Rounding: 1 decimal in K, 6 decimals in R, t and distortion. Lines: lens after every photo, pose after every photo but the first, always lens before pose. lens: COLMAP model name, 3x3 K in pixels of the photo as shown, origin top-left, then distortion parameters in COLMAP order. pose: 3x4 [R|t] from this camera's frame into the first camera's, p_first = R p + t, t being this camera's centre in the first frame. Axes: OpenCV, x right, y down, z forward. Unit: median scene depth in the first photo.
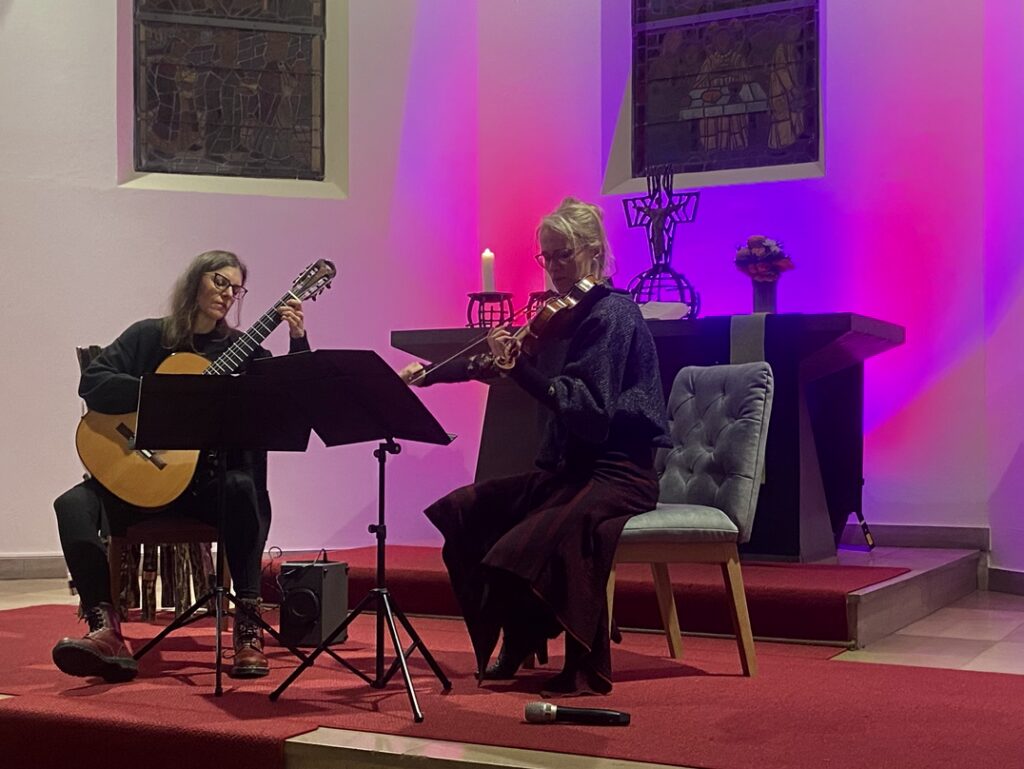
lens RADIAL K [[1447.7, 0, 505.1], [0, 1447.7, 379.7], [0, 0, 1]] dist [0.096528, 0.002008]
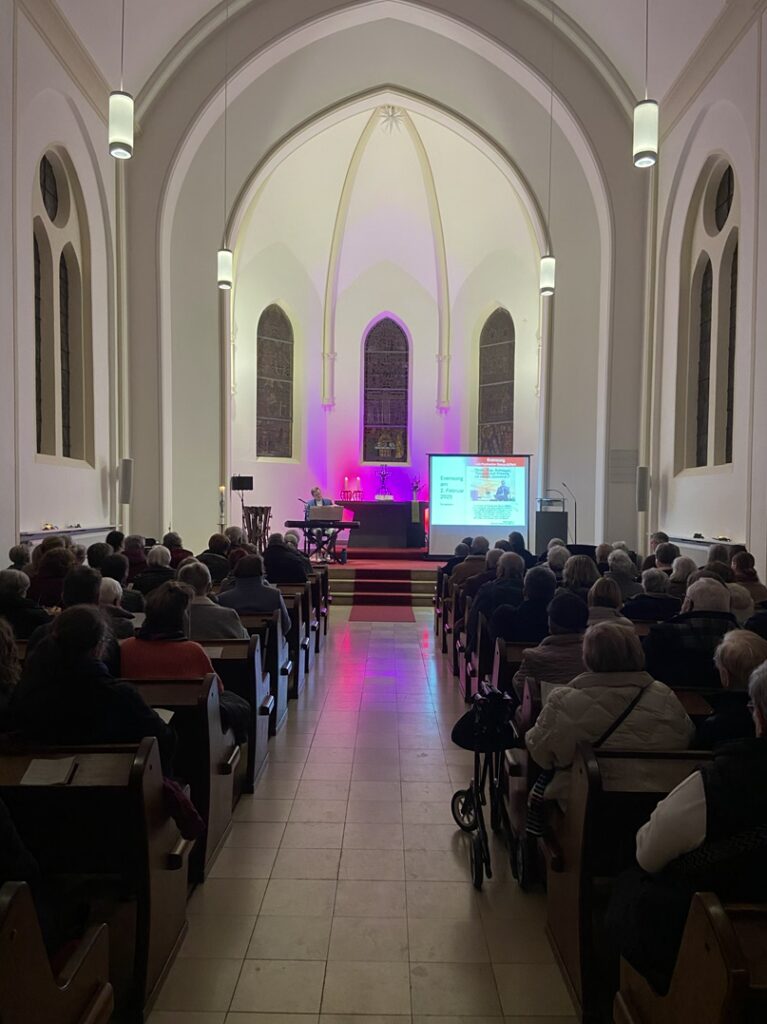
lens RADIAL K [[775.9, 0, 383.5], [0, 775.9, 512.0], [0, 0, 1]] dist [0.060067, 0.000066]
pose [[0.888594, 0.007158, 0.458638, -0.932160], [-0.033871, 0.998172, 0.050046, -0.109584], [-0.457442, -0.060005, 0.887213, -1.095042]]
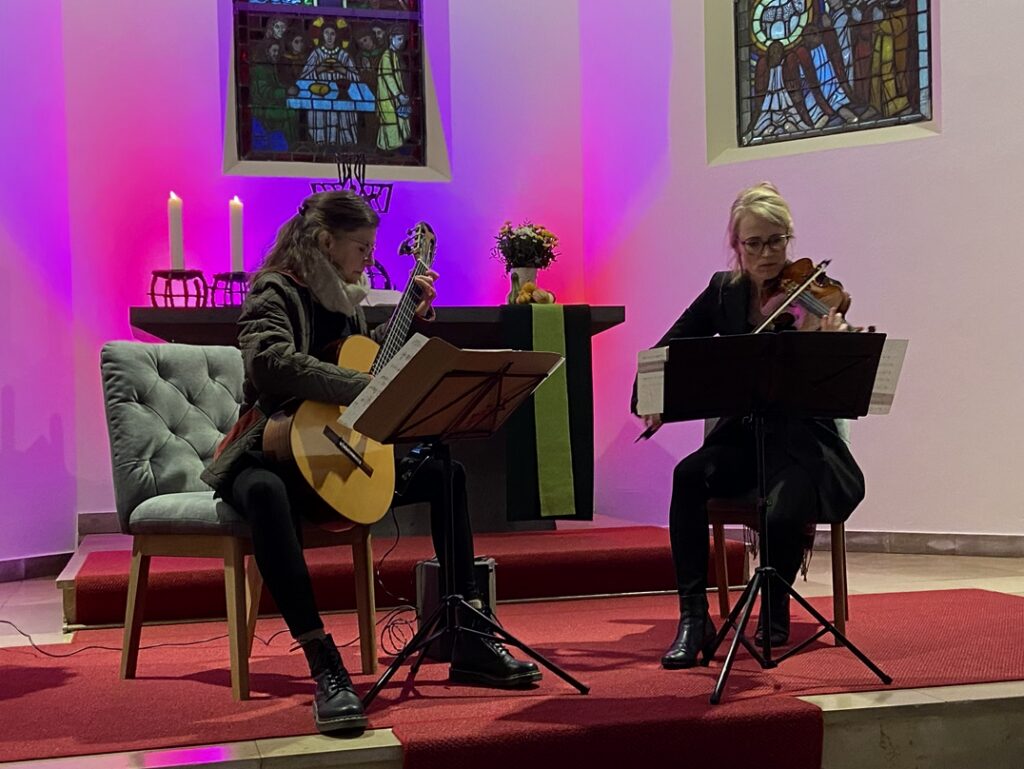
lens RADIAL K [[1354.2, 0, 515.0], [0, 1354.2, 389.5], [0, 0, 1]] dist [0.135607, -0.063026]
pose [[0.738740, -0.003105, 0.673984, -0.407034], [-0.003042, 0.999964, 0.007942, 0.008069], [-0.673984, -0.007918, 0.738703, 0.198321]]
